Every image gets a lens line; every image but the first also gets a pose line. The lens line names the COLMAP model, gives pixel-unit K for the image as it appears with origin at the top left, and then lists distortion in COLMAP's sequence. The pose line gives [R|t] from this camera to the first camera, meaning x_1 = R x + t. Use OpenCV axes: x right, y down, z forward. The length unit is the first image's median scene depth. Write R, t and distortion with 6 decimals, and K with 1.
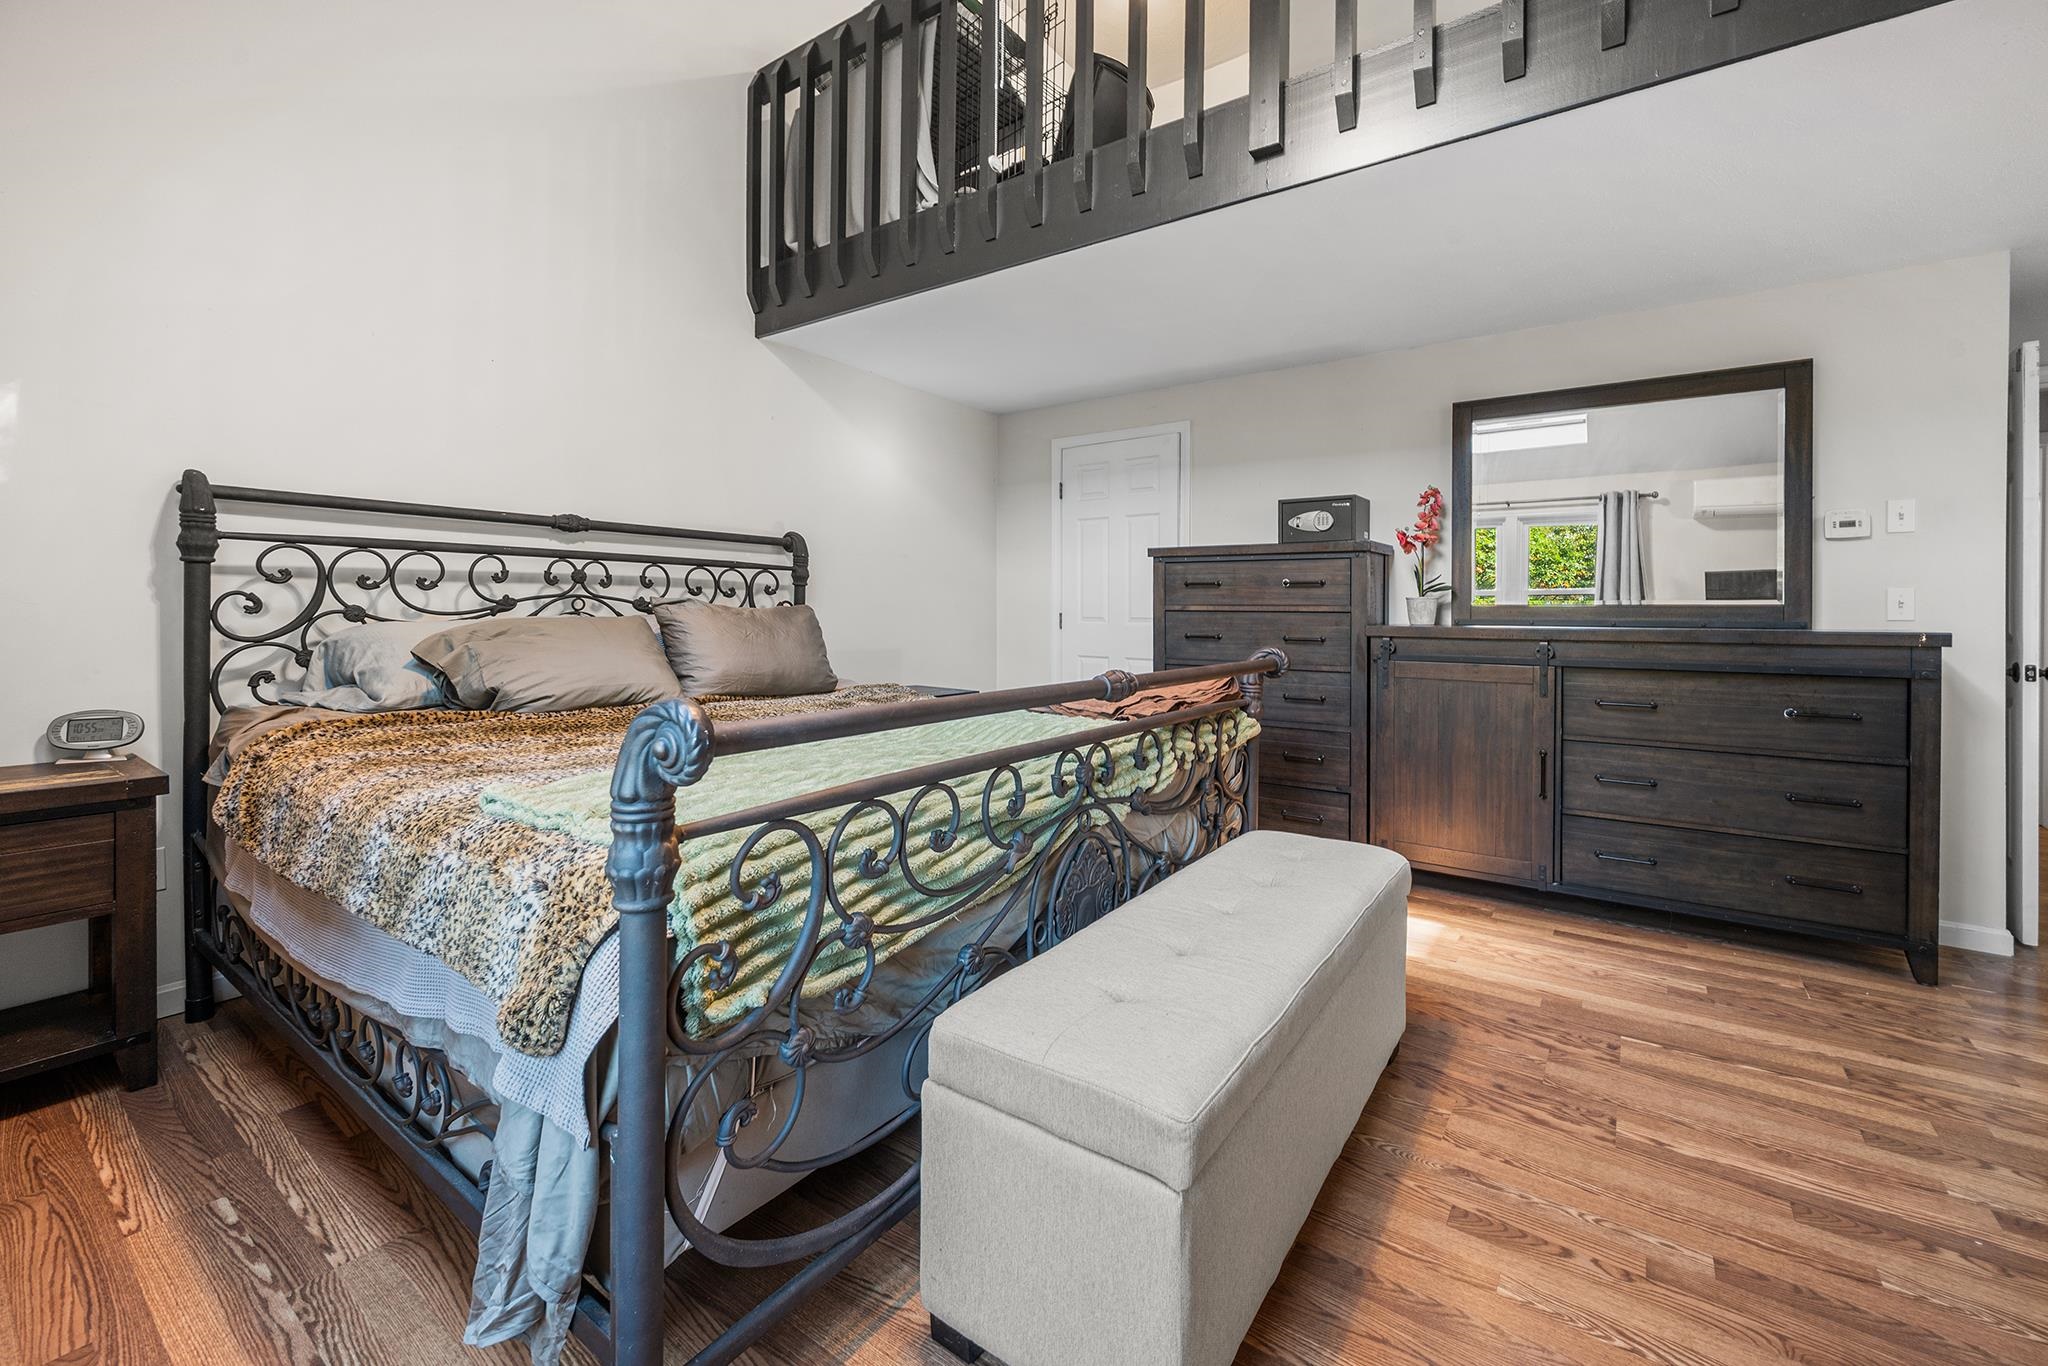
lens RADIAL K [[827.9, 0, 1072.2], [0, 827.9, 611.0], [0, 0, 1]] dist [0.002055, 0.000206]
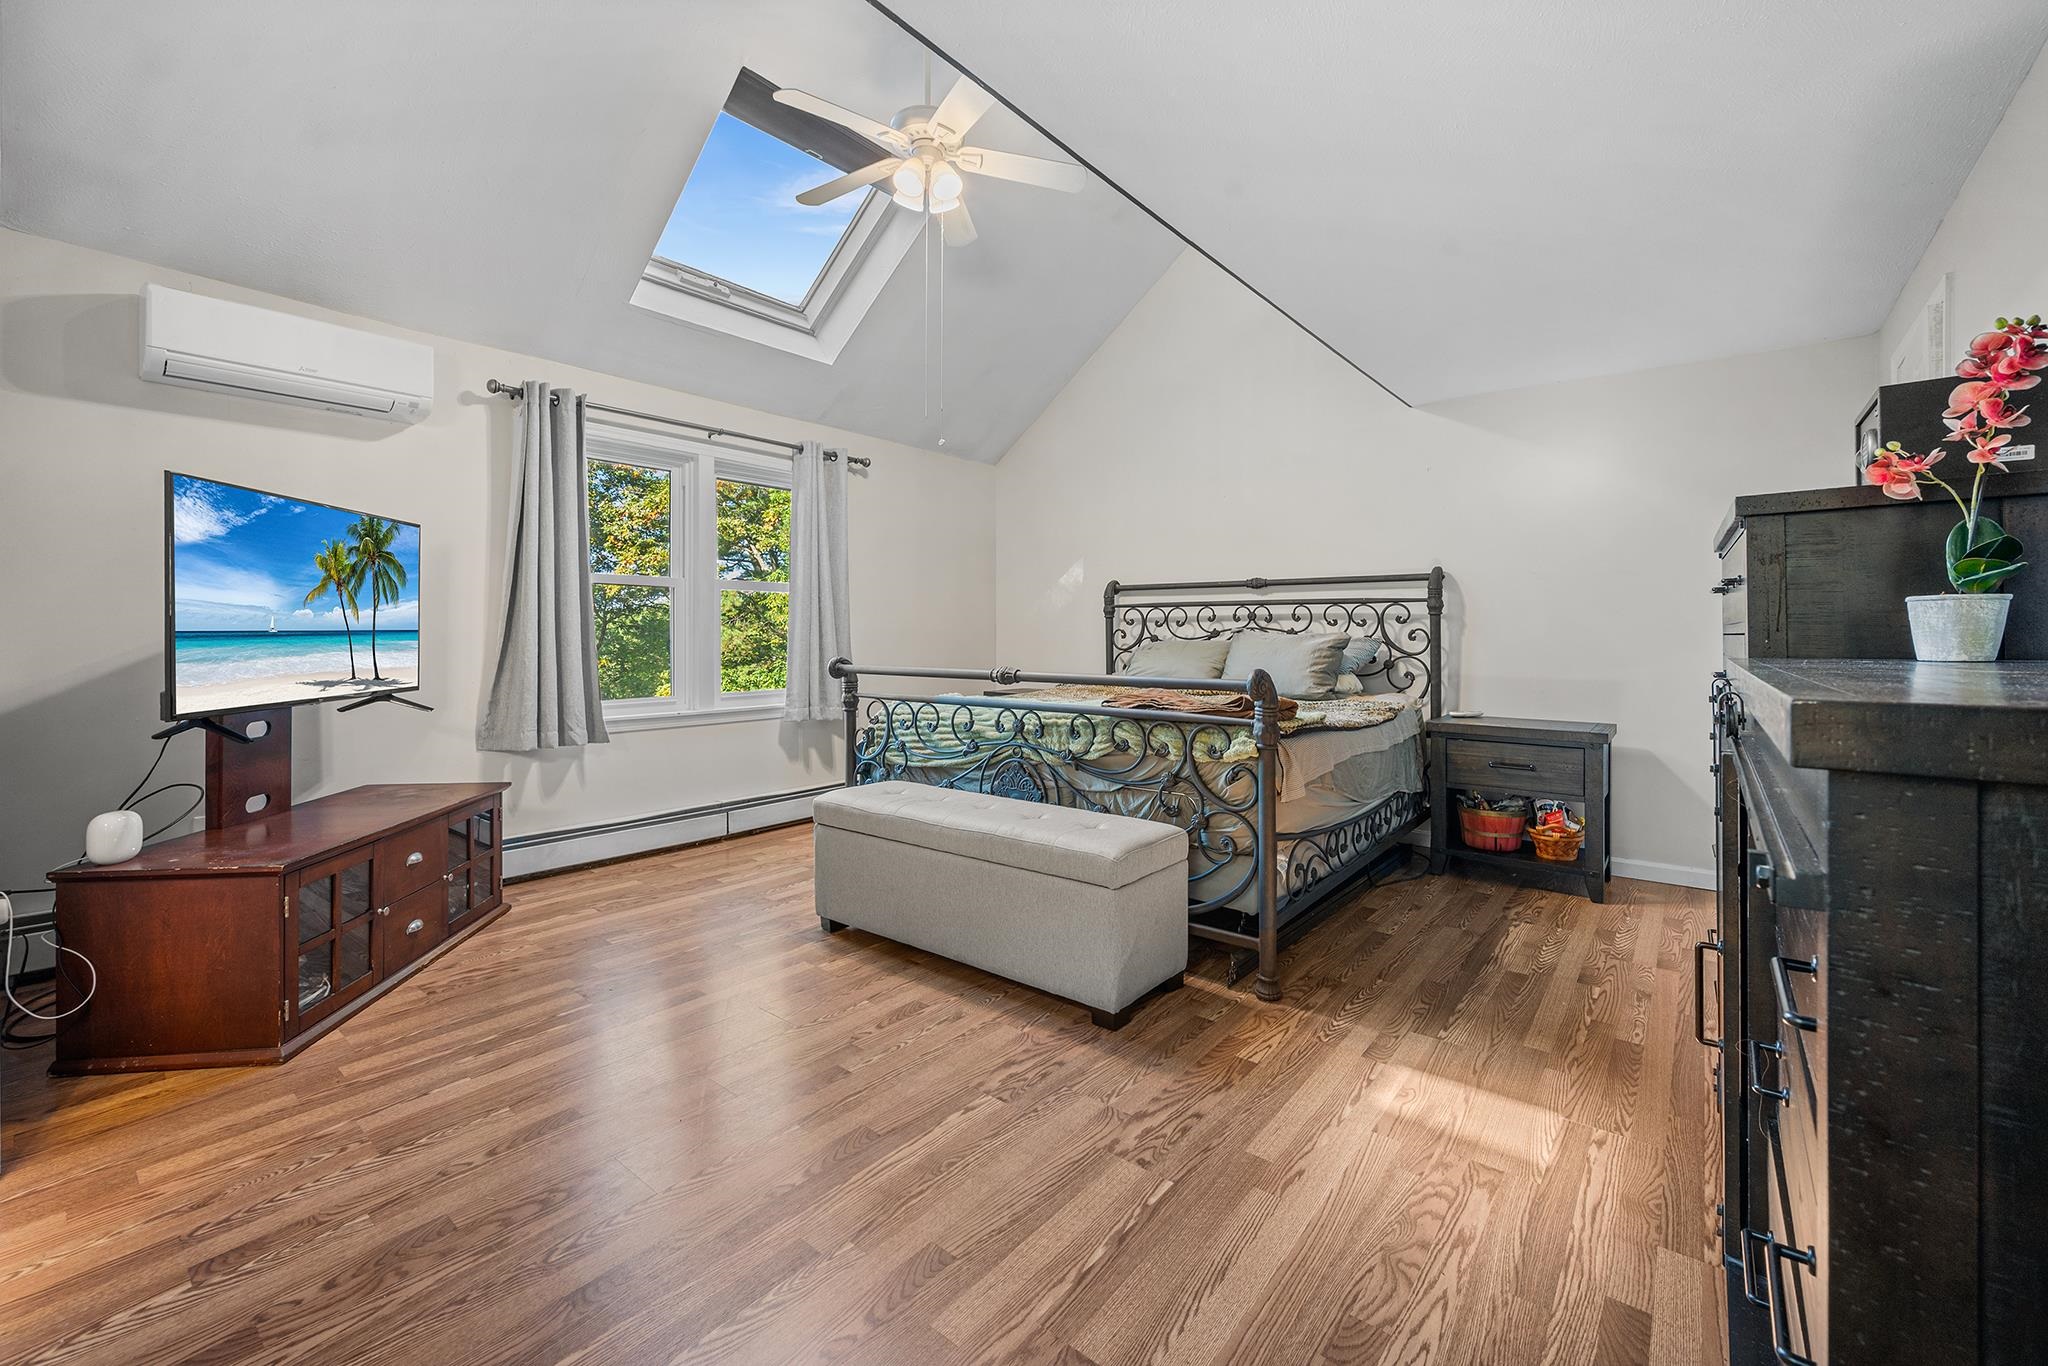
lens RADIAL K [[844.5, 0, 1029.9], [0, 844.5, 640.9], [0, 0, 1]] dist [0.001365, -0.000419]
pose [[-0.076007, -0.000563, -0.997107, 1.296551], [-0.004061, 0.999992, -0.000255, 0.011009], [0.997099, 0.004030, -0.076009, 0.826421]]
